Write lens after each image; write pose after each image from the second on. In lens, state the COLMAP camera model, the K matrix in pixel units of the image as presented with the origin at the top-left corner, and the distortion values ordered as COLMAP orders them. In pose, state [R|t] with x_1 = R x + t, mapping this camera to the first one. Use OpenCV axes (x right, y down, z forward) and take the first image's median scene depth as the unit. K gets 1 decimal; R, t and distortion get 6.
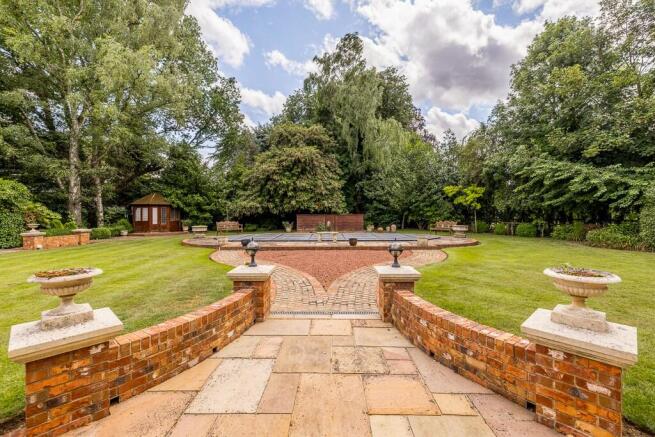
lens RADIAL K [[283.5, 0, 331.0], [0, 283.5, 214.6], [0, 0, 1]] dist [0.001229, 0.000115]
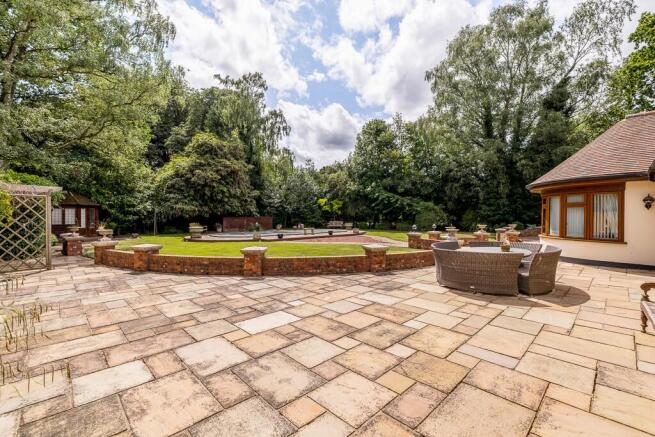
lens RADIAL K [[286.4, 0, 334.4], [0, 286.4, 211.3], [0, 0, 1]] dist [0.000409, -0.000090]
pose [[0.689000, 0.017359, 0.724554, -0.719197], [-0.001487, 0.999745, -0.022538, 0.001656], [-0.724760, 0.014451, 0.688850, -0.141147]]
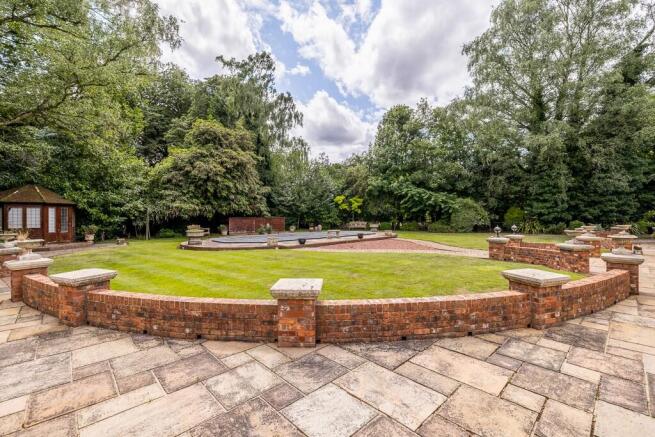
lens RADIAL K [[283.5, 0, 331.0], [0, 283.5, 214.6], [0, 0, 1]] dist [0.001229, 0.000115]
pose [[0.705891, 0.004027, 0.708309, -0.625472], [0.004682, 0.999935, -0.010351, 0.001691], [-0.708305, 0.010623, 0.705826, 0.061635]]
